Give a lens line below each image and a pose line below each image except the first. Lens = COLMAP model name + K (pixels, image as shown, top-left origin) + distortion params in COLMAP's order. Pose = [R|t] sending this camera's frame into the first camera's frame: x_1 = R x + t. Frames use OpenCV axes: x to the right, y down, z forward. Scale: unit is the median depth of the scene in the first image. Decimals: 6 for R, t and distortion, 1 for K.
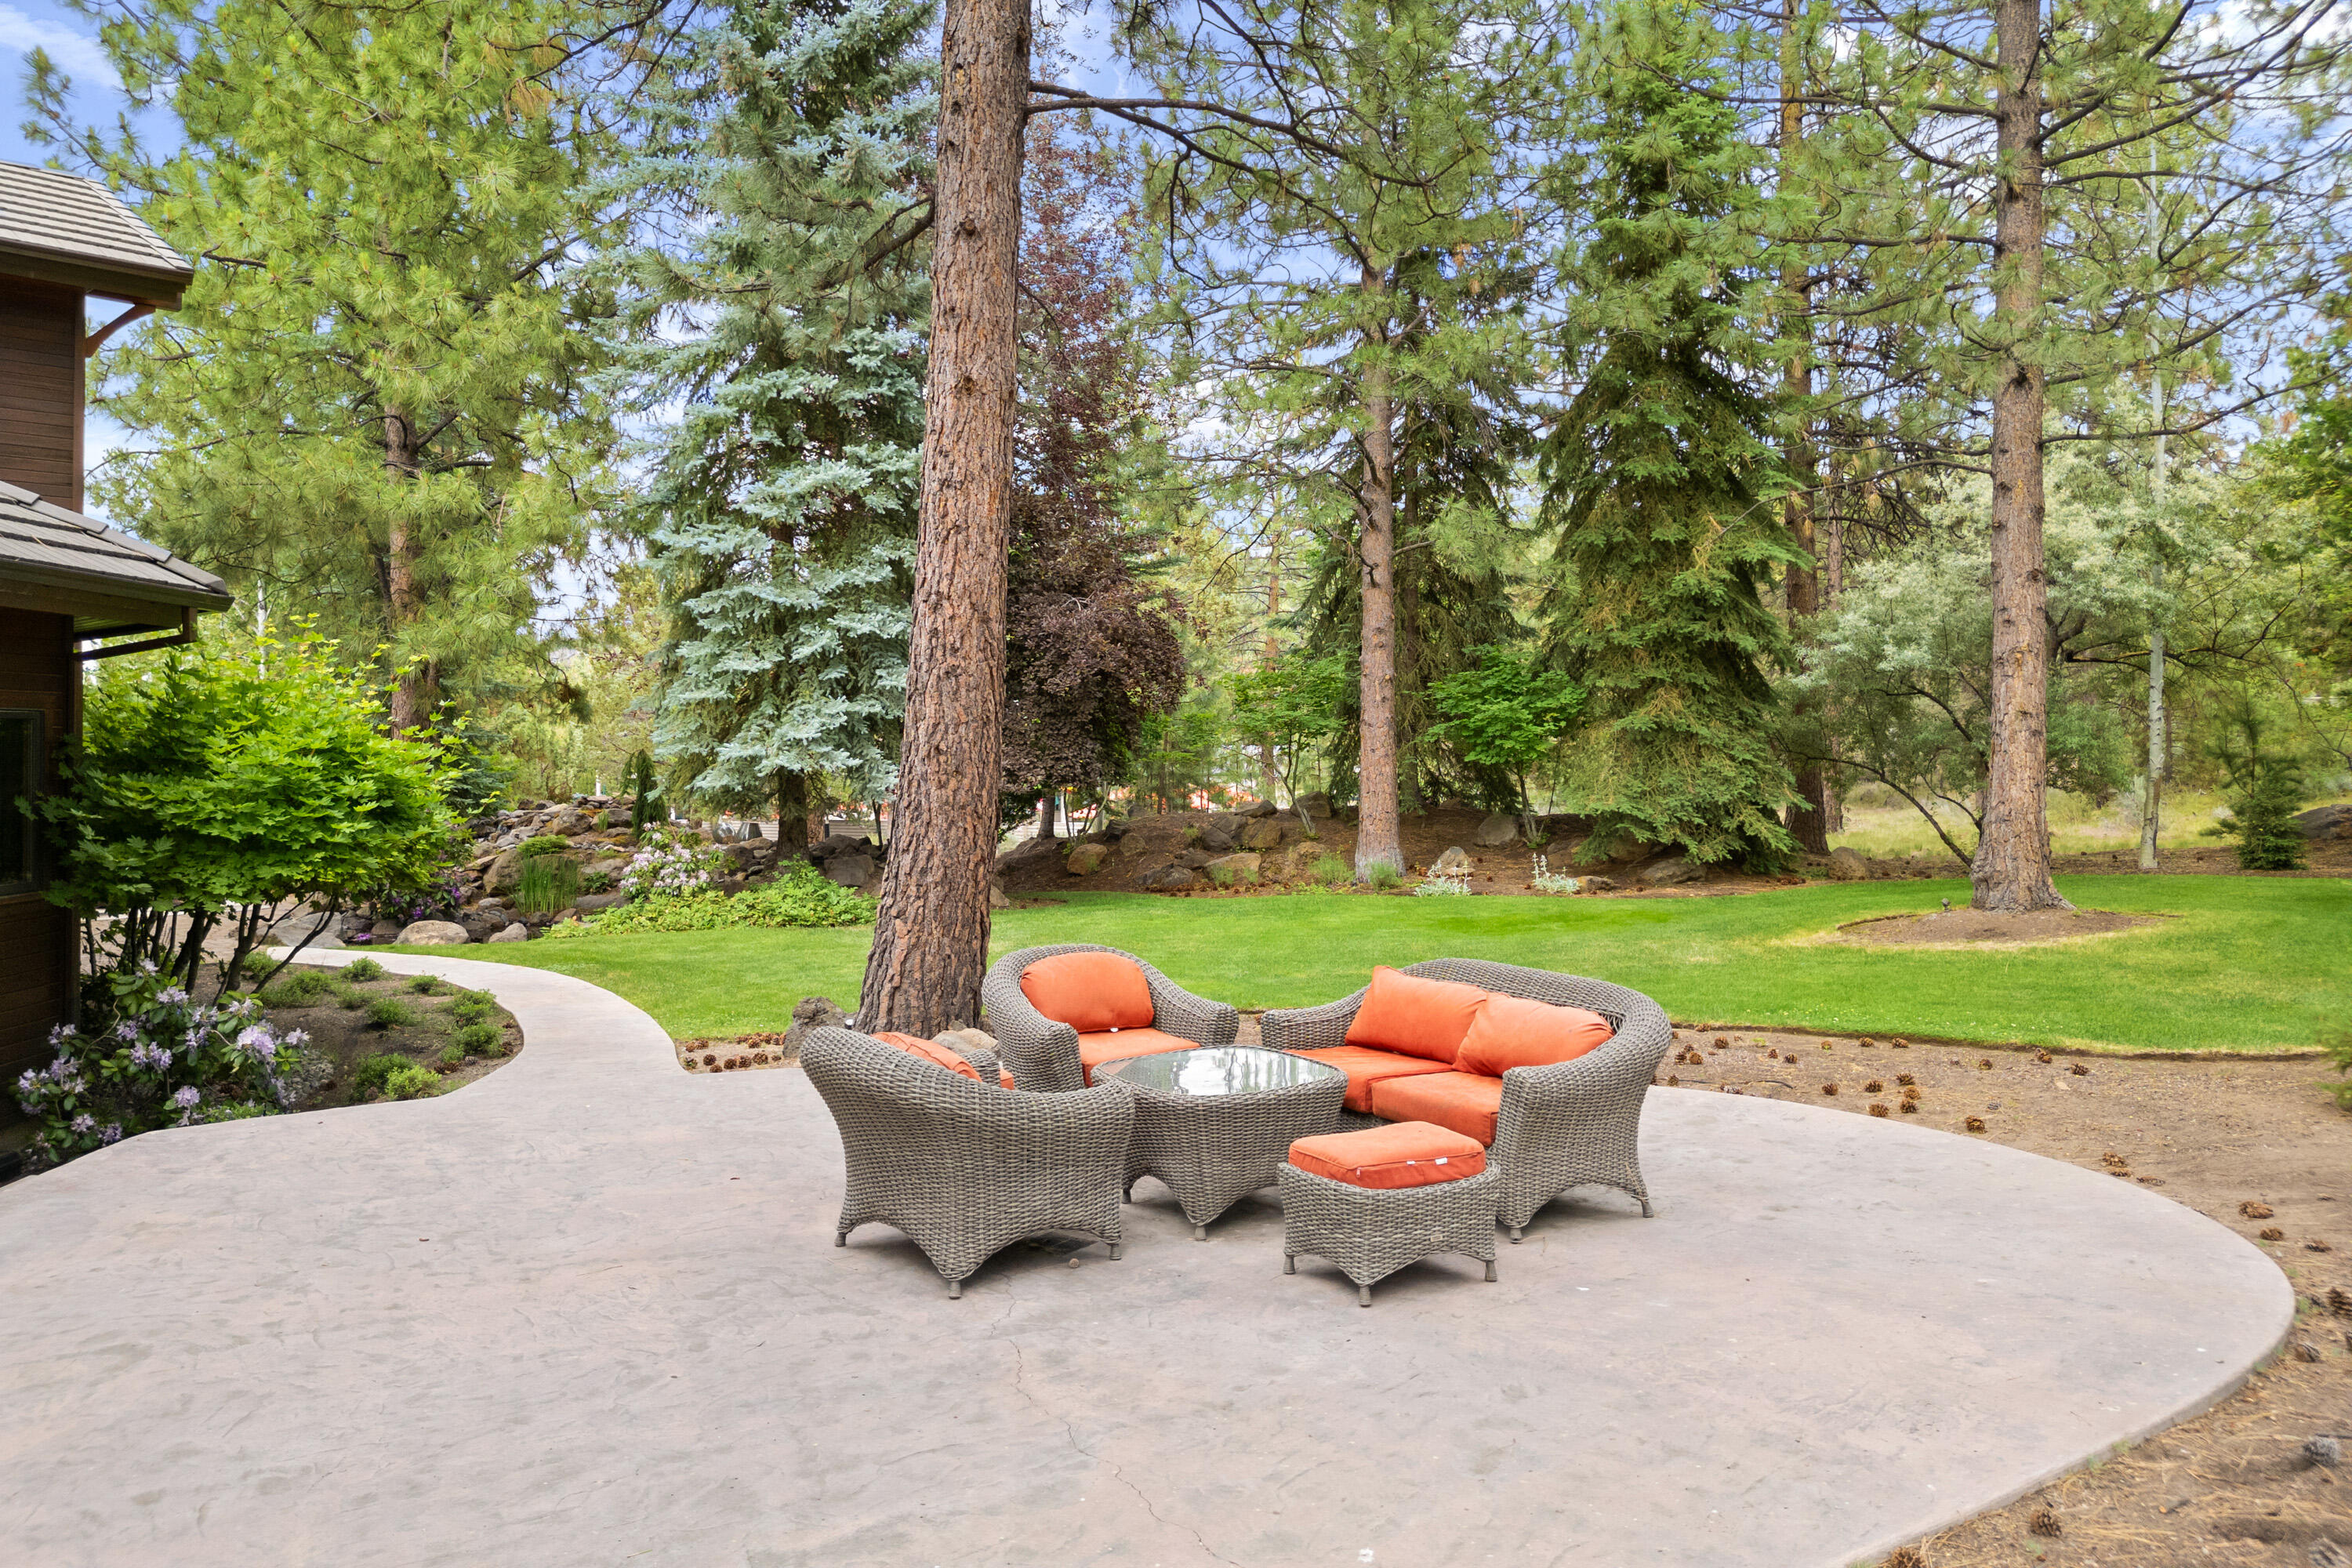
lens RADIAL K [[1648.6, 0, 1178.8], [0, 1648.6, 662.7], [0, 0, 1]] dist [0.098901, -0.091982]
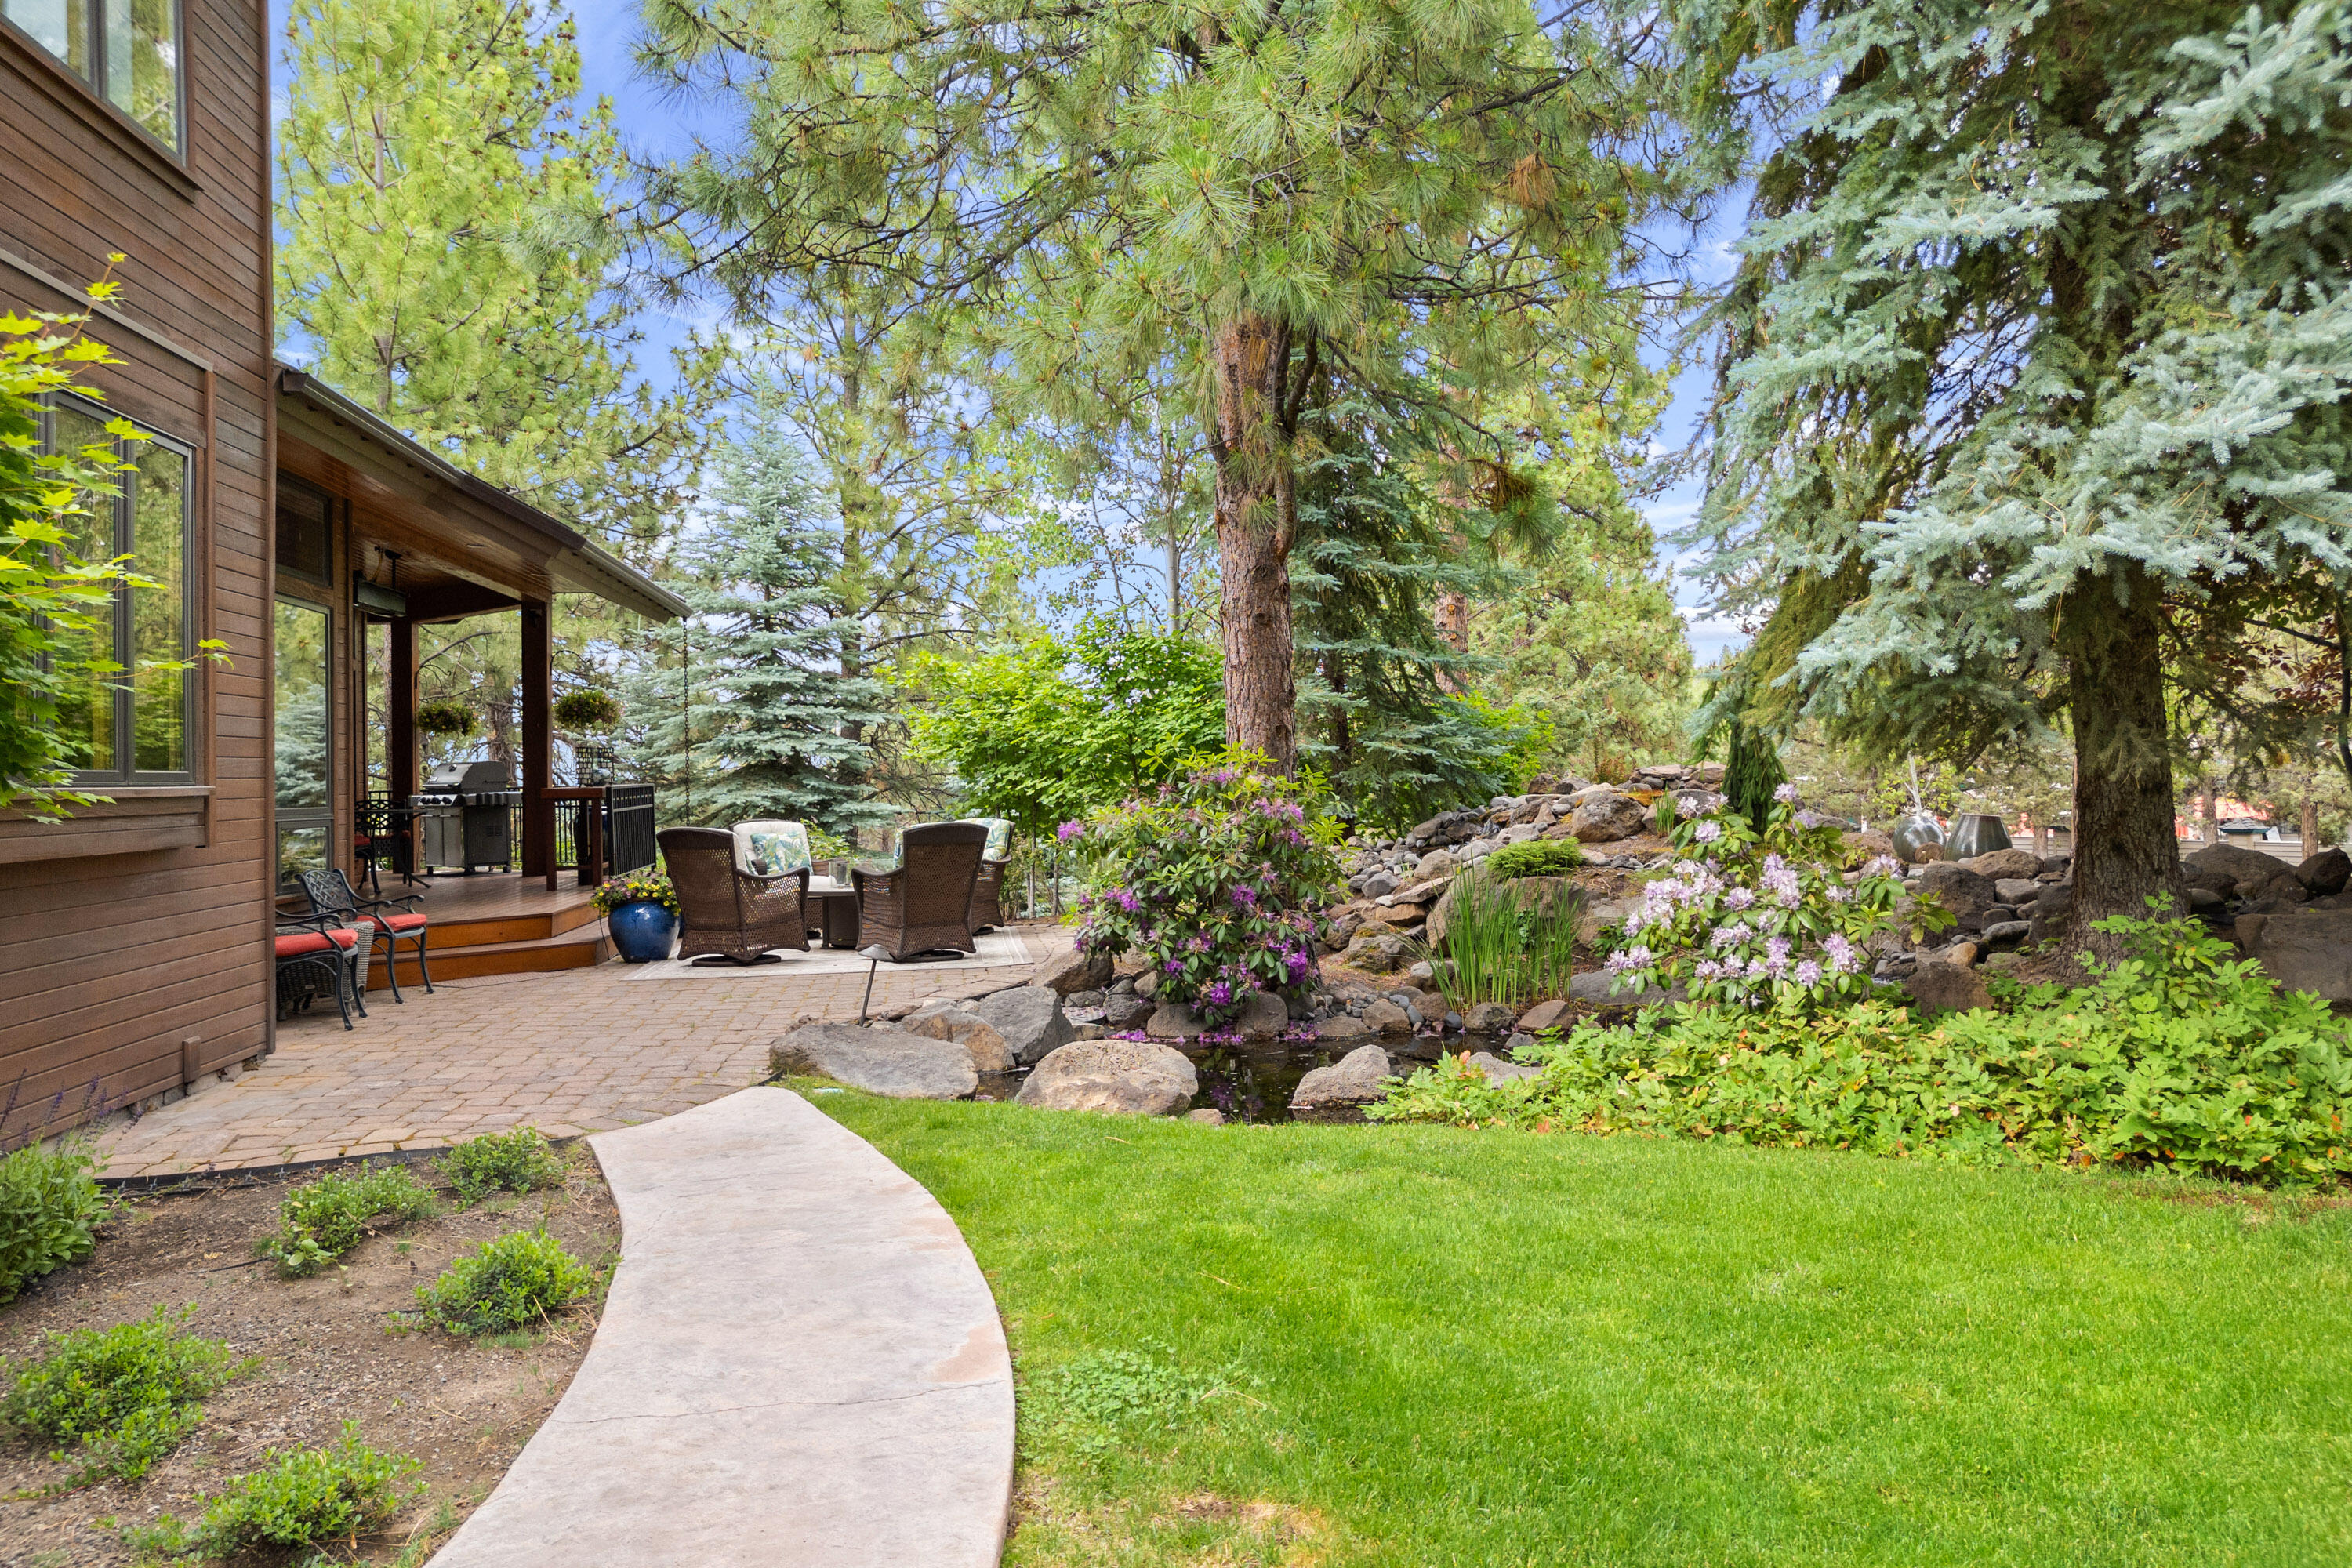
lens RADIAL K [[1694.5, 0, 1181.7], [0, 1694.5, 793.1], [0, 0, 1]] dist [-0.005001, -0.001386]
pose [[0.773170, -0.009827, -0.634122, -0.175398], [0.049146, 0.997802, 0.044459, 0.075901], [0.632291, -0.065539, 0.771954, 0.664656]]
